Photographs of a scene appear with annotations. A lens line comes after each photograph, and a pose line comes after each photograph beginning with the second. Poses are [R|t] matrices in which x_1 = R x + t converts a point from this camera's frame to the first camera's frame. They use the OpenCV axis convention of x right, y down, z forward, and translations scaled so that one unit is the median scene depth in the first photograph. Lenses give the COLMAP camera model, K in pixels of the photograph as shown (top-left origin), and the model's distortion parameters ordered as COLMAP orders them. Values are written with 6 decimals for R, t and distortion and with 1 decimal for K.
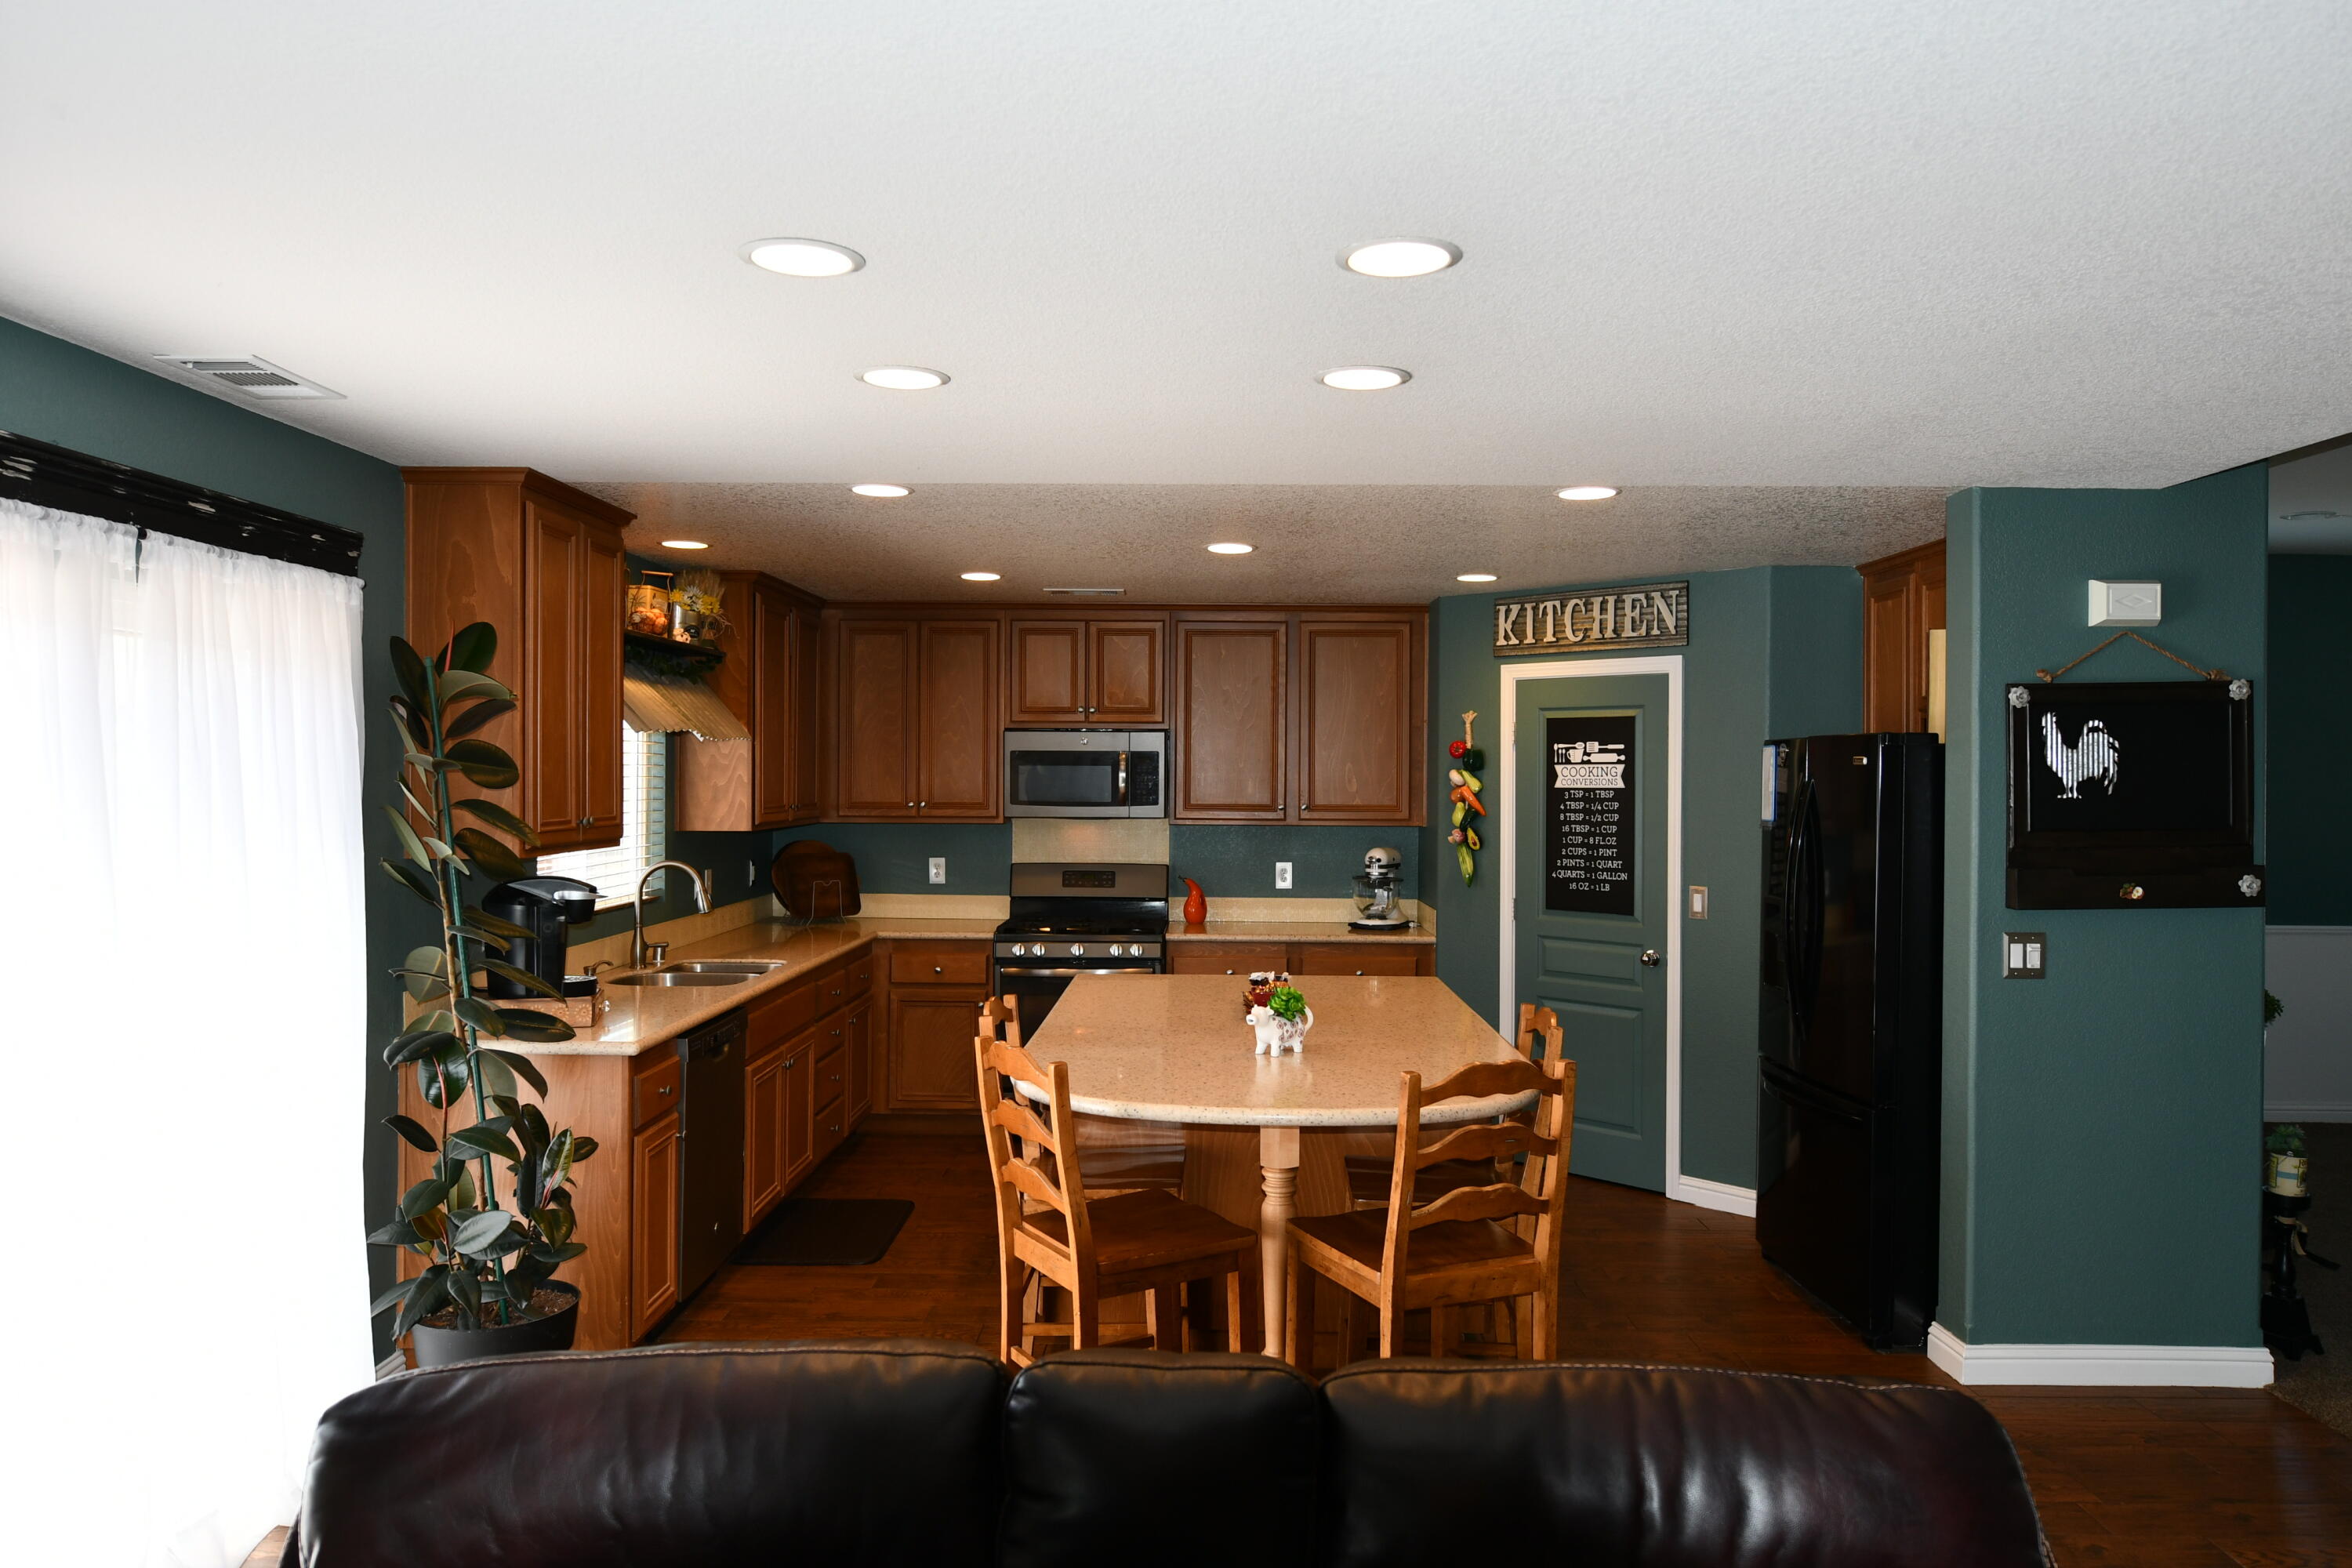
lens RADIAL K [[1598.2, 0, 1179.6], [0, 1598.2, 778.4], [0, 0, 1]] dist [-0.012563, -0.001160]
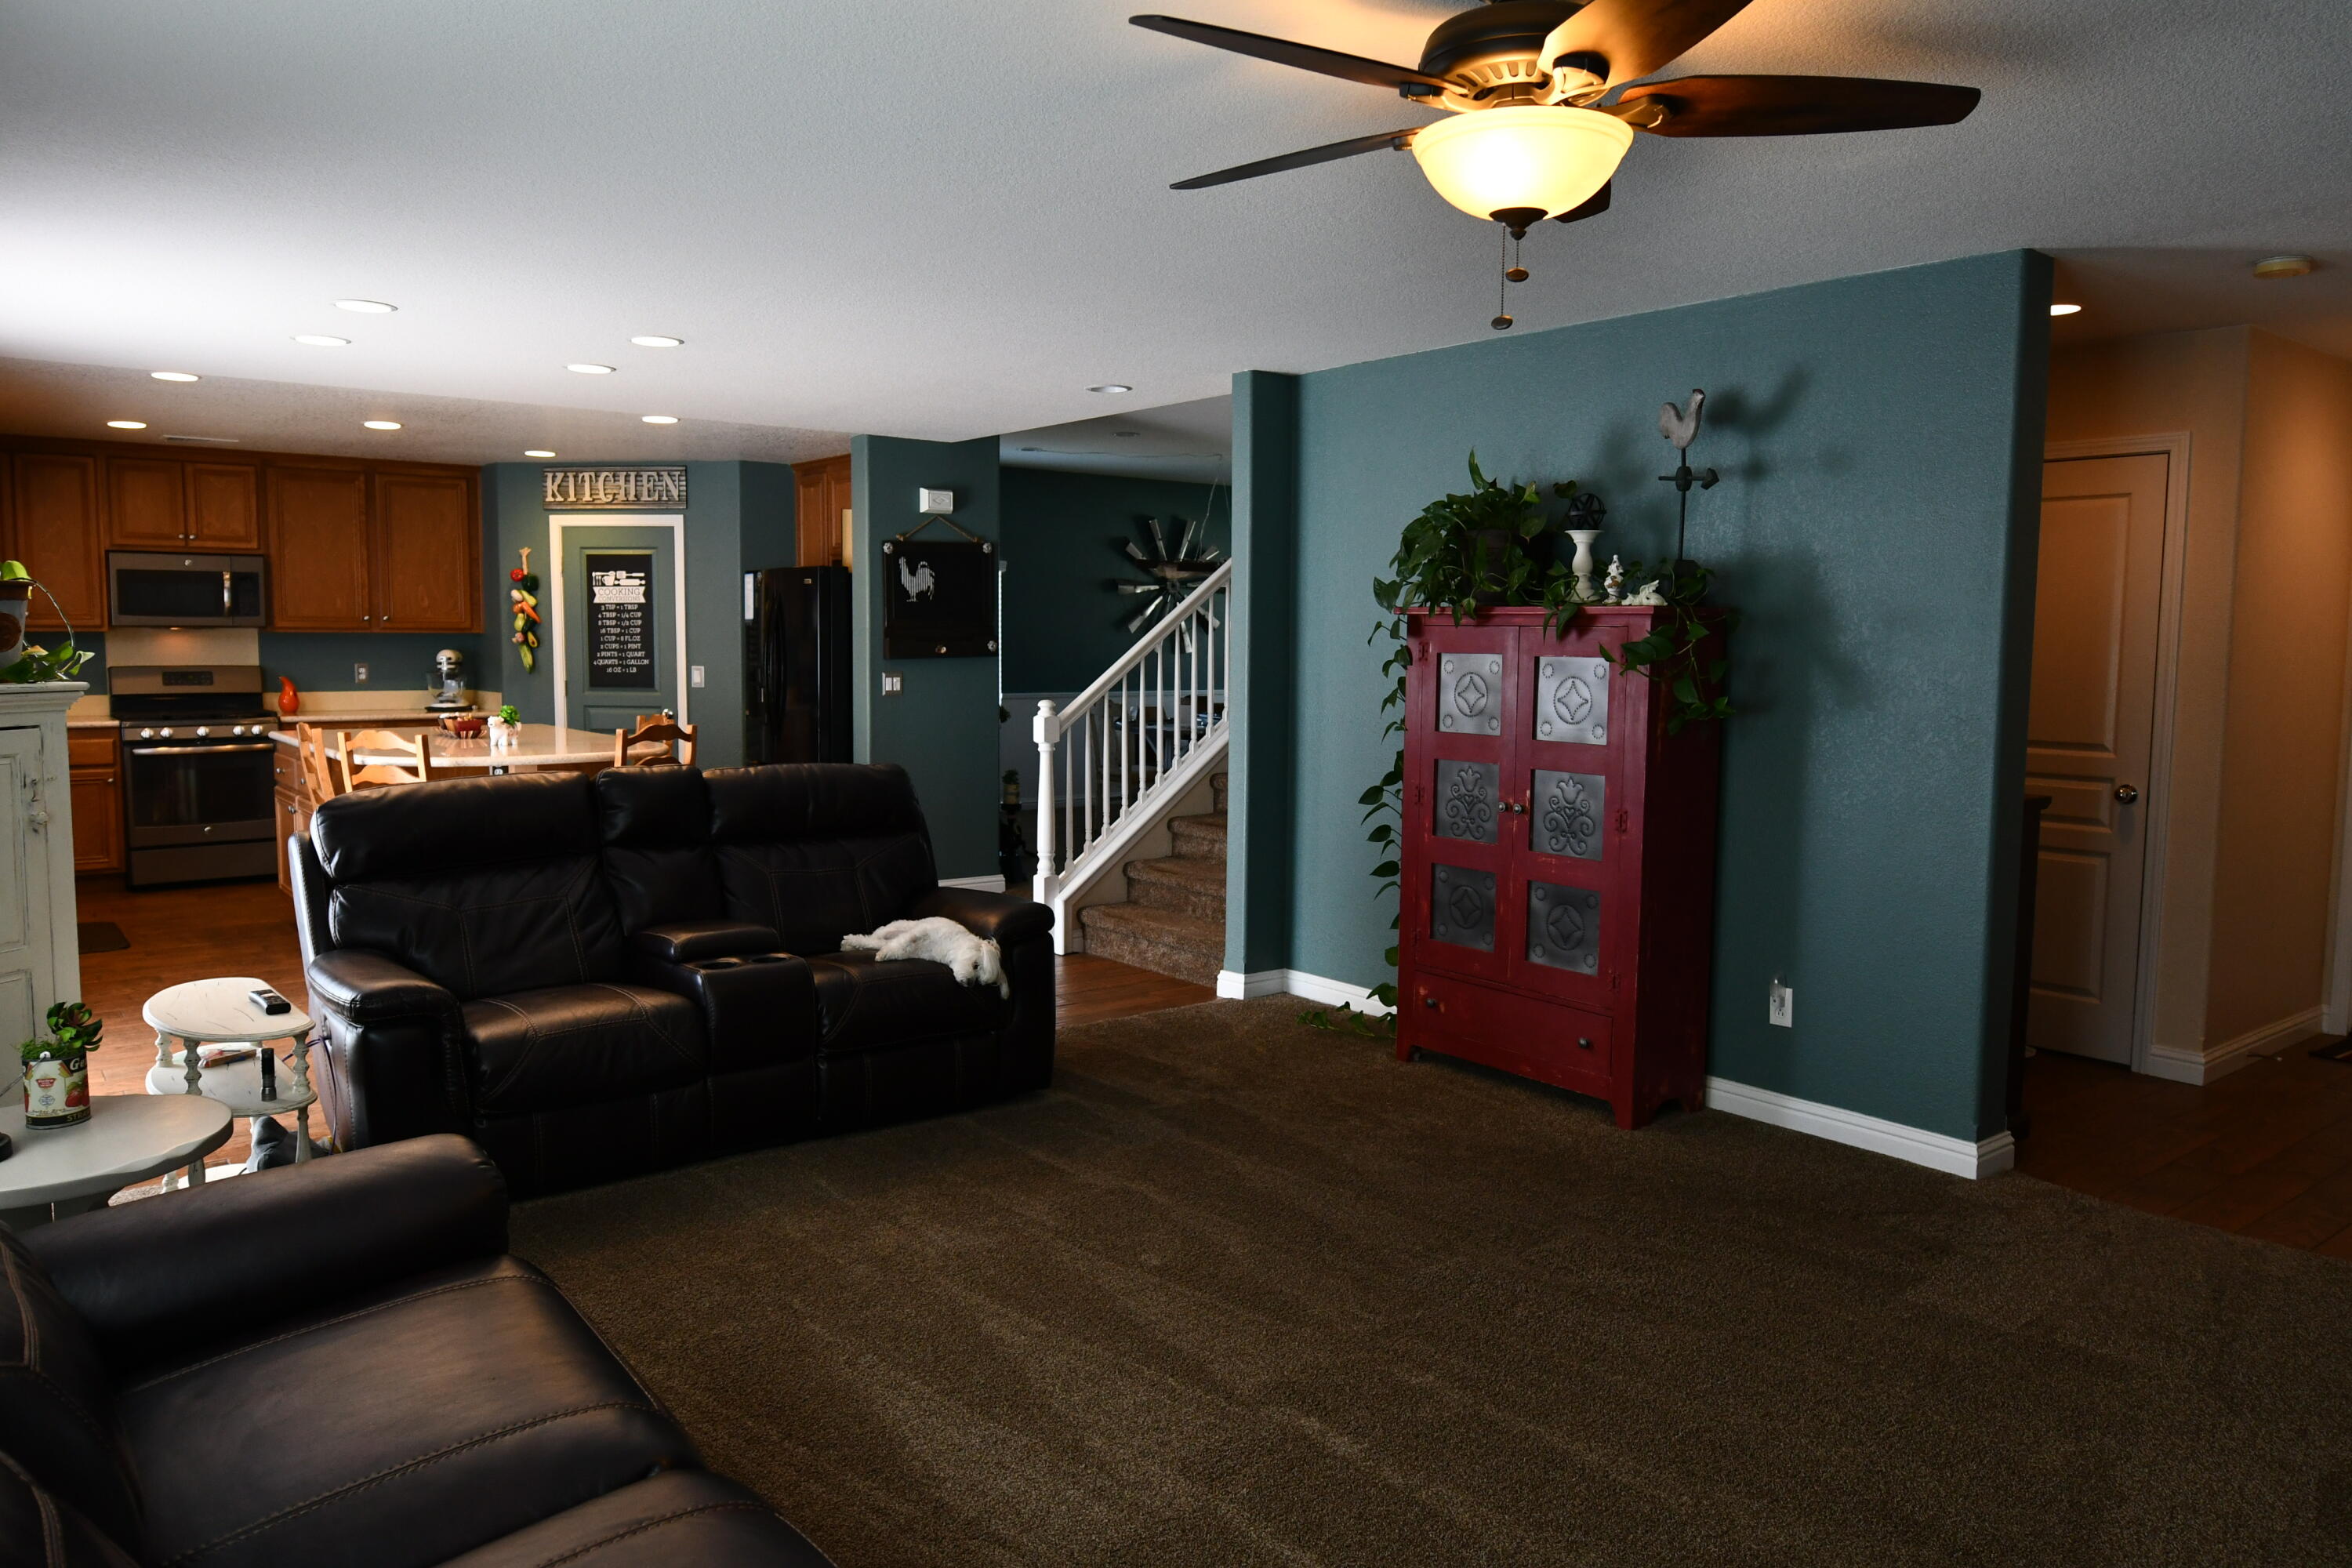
lens RADIAL K [[1598.2, 0, 1184.4], [0, 1598.2, 771.9], [0, 0, 1]] dist [-0.012563, -0.001160]
pose [[0.773208, -0.054713, 0.631787, -0.338687], [-0.001627, 0.996097, 0.088254, 0.037228], [-0.634150, -0.069267, 0.770101, -0.575378]]
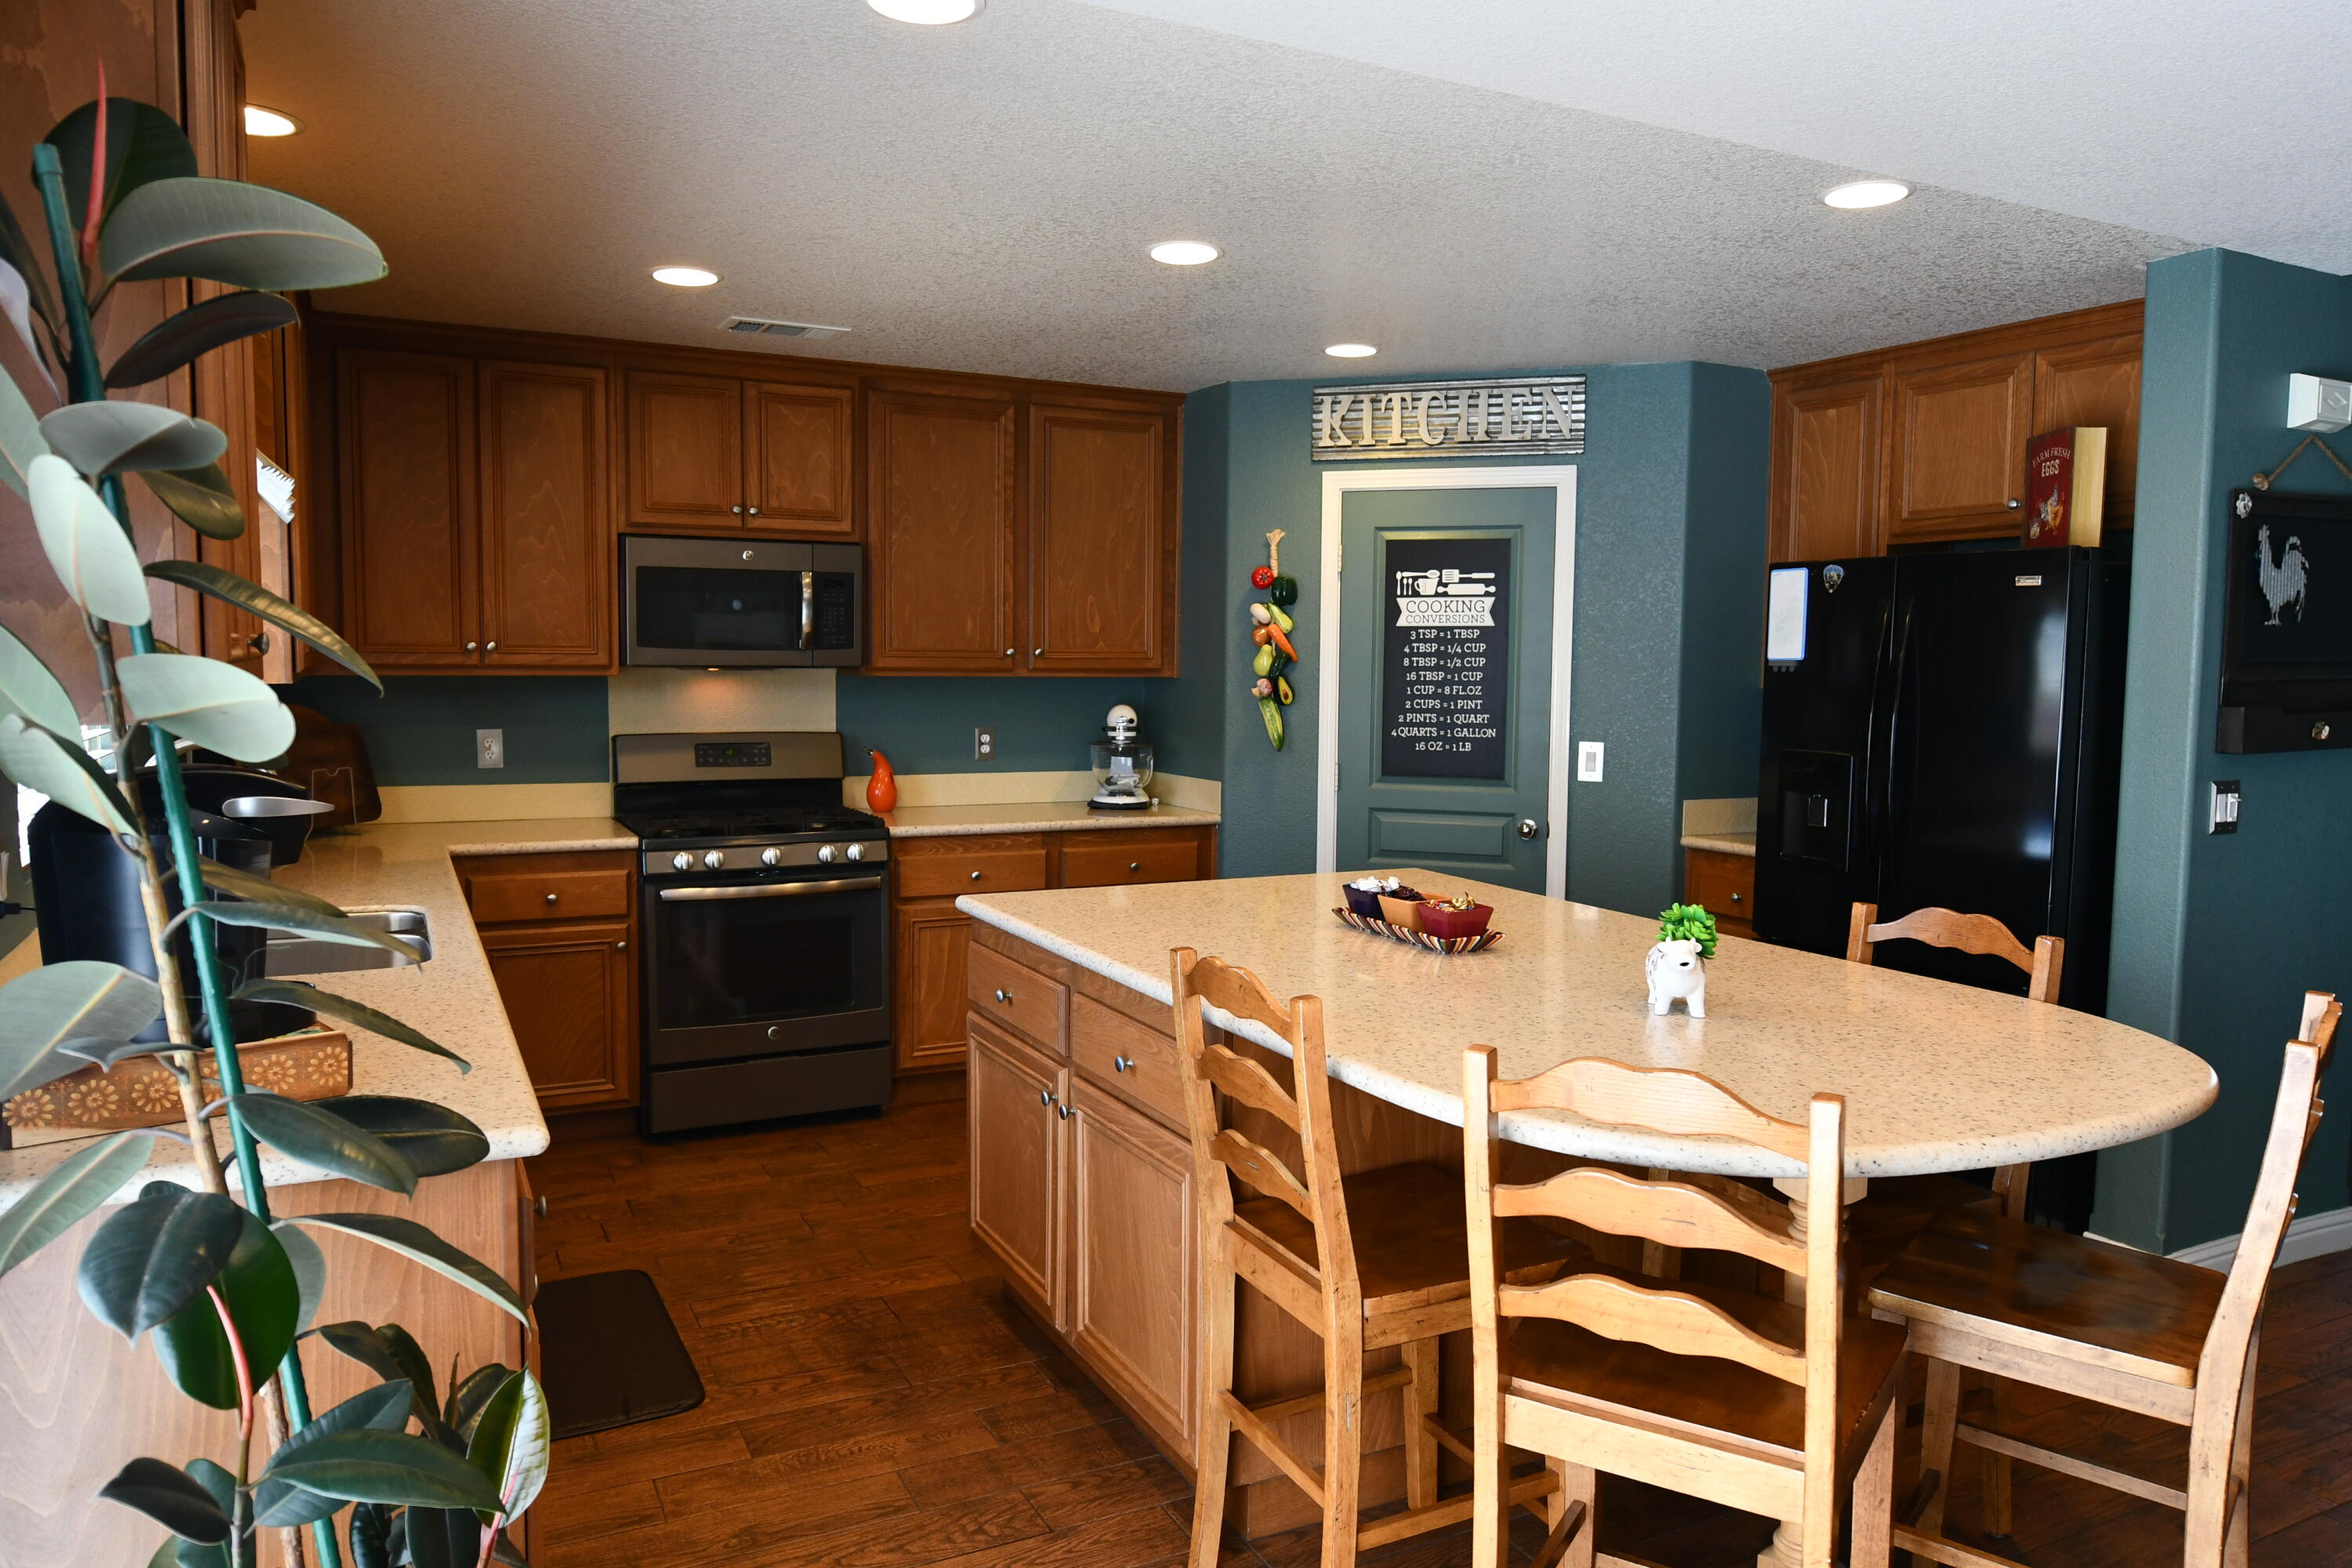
lens RADIAL K [[1598.2, 0, 1183.3], [0, 1598.2, 778.5], [0, 0, 1]] dist [-0.012563, -0.001160]
pose [[0.883000, -0.033326, 0.468188, -0.302246], [-0.004339, 0.996854, 0.079141, 0.023807], [-0.469352, -0.071914, 0.880078, 0.408997]]
